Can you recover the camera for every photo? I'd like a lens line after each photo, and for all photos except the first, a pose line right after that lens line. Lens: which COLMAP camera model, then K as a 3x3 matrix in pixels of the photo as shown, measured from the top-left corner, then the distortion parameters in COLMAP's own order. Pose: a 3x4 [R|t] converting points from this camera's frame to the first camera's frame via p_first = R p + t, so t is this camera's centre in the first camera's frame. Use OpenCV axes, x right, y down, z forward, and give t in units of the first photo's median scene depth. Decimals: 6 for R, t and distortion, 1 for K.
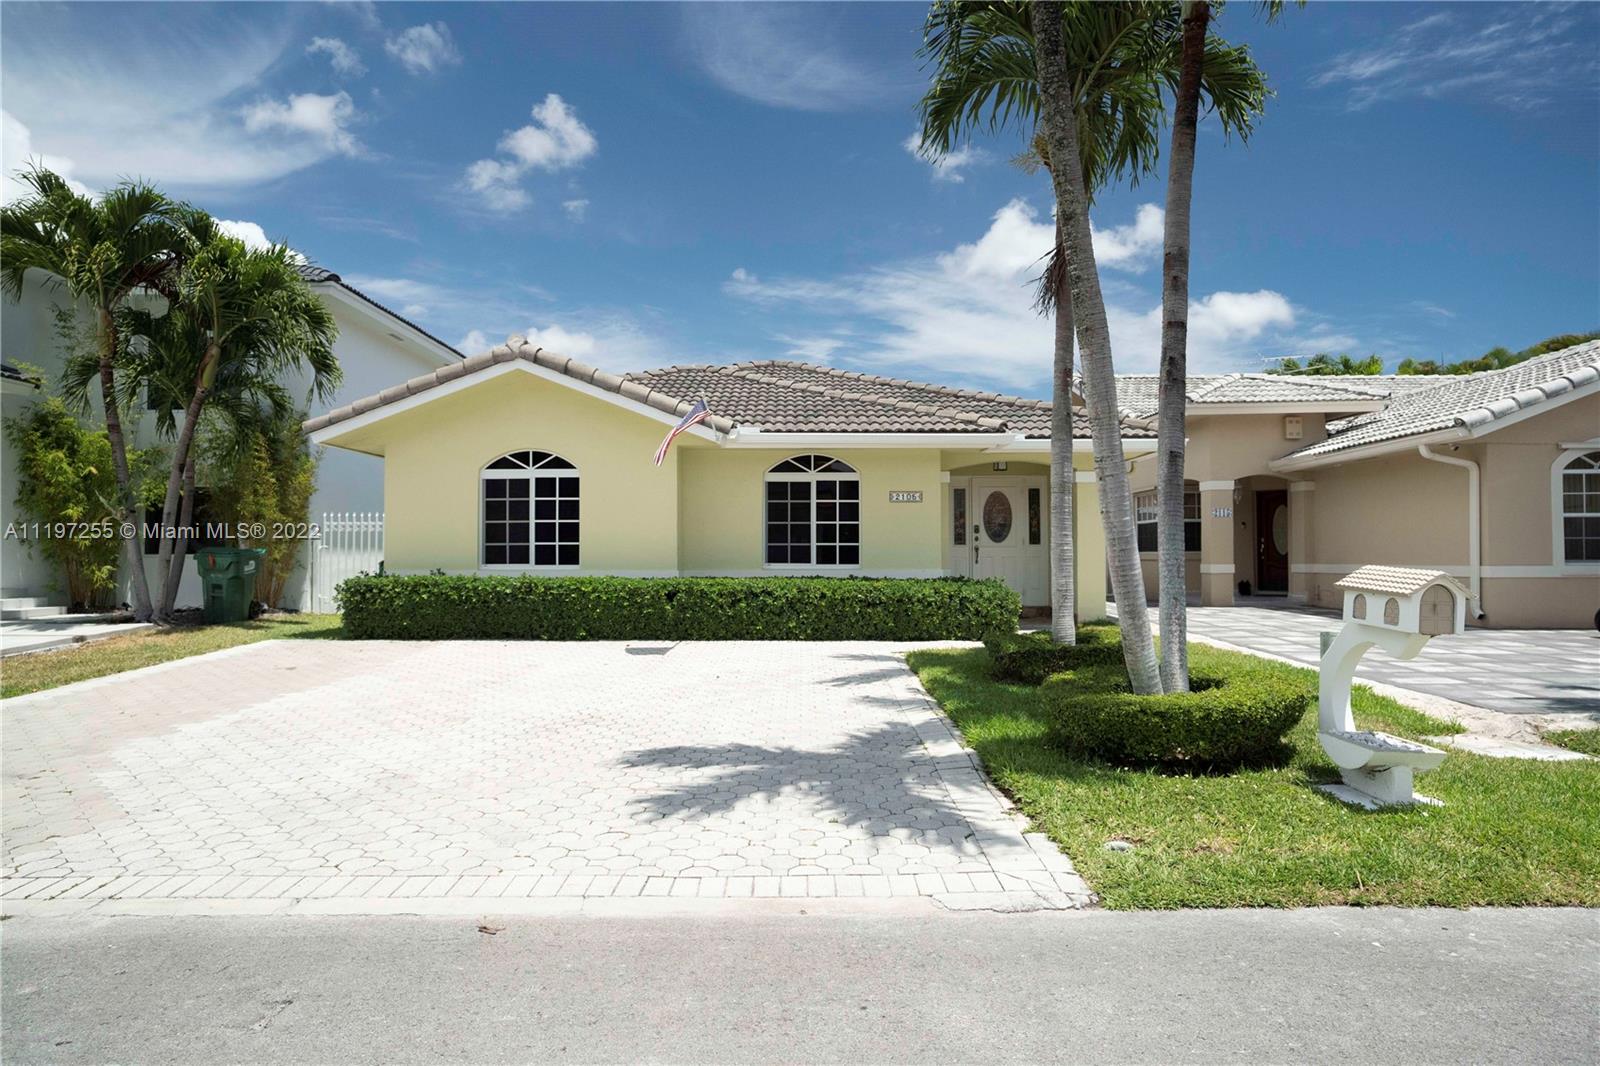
lens RADIAL K [[977.2, 0, 798.1], [0, 977.2, 525.5], [0, 0, 1]] dist [-0.010629, 0.020504]
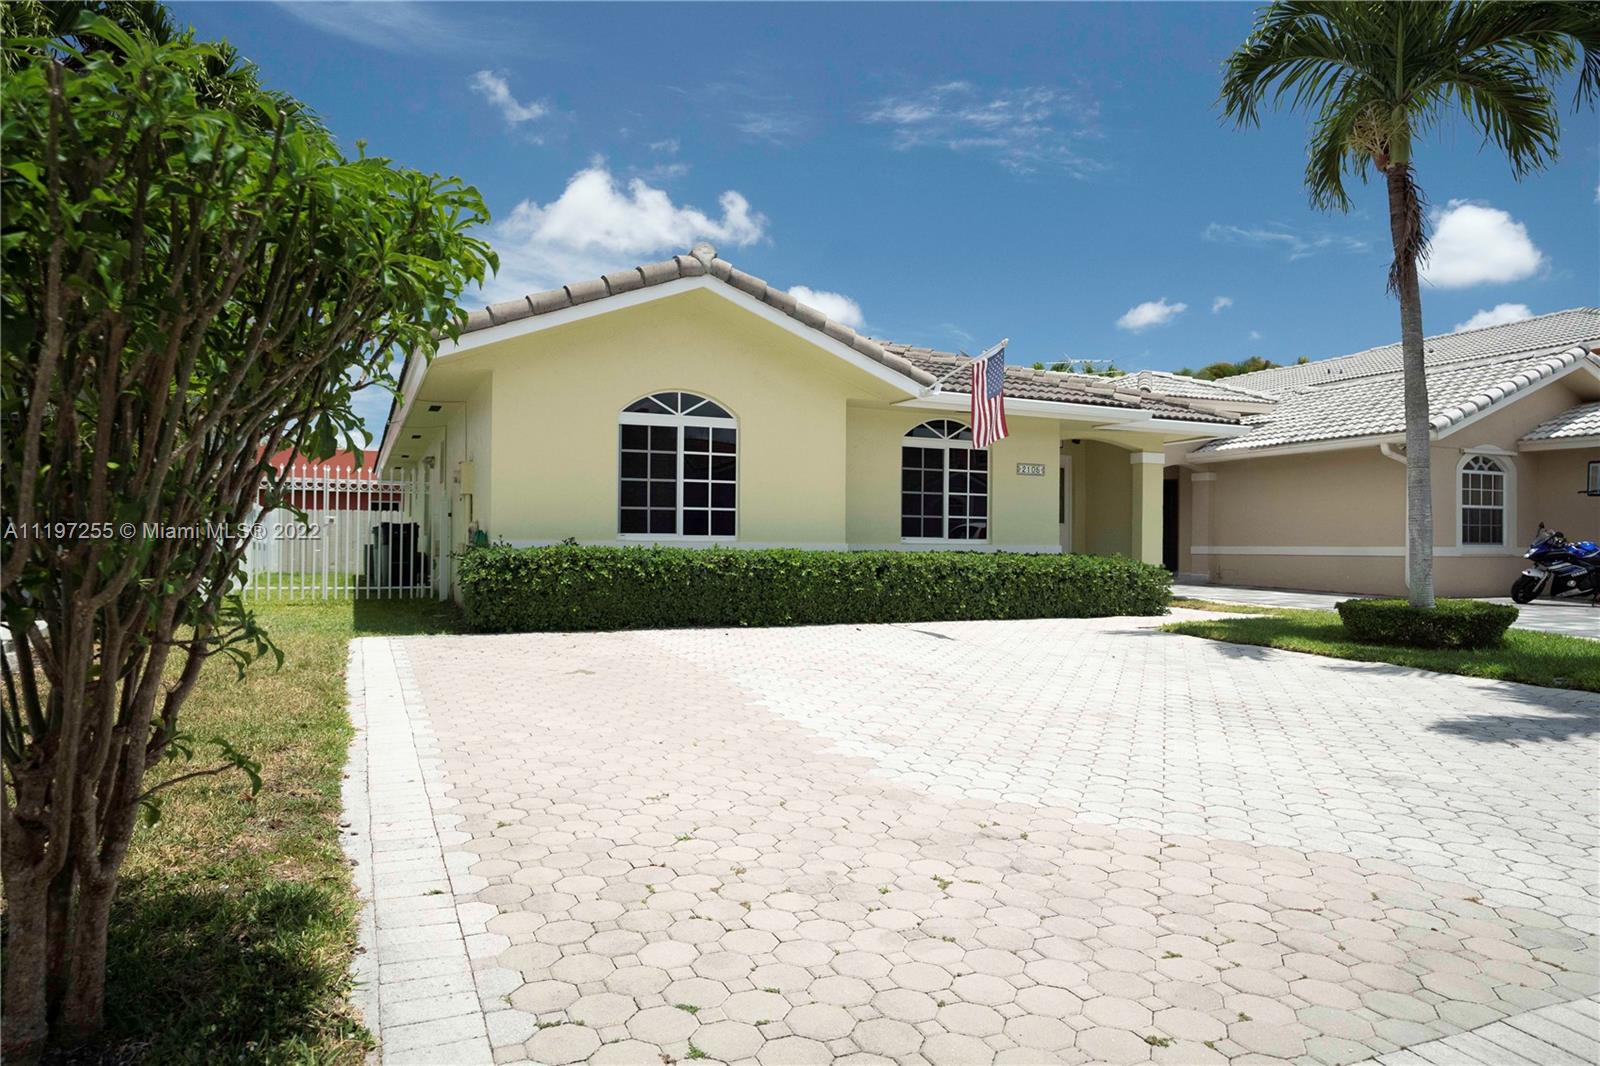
lens RADIAL K [[977.2, 0, 804.2], [0, 977.2, 530.2], [0, 0, 1]] dist [-0.010629, 0.020504]
pose [[0.906105, 0.015464, 0.422771, -0.494178], [-0.025851, 0.999488, 0.018845, 0.018001], [-0.422263, -0.028005, 0.906041, 0.216834]]
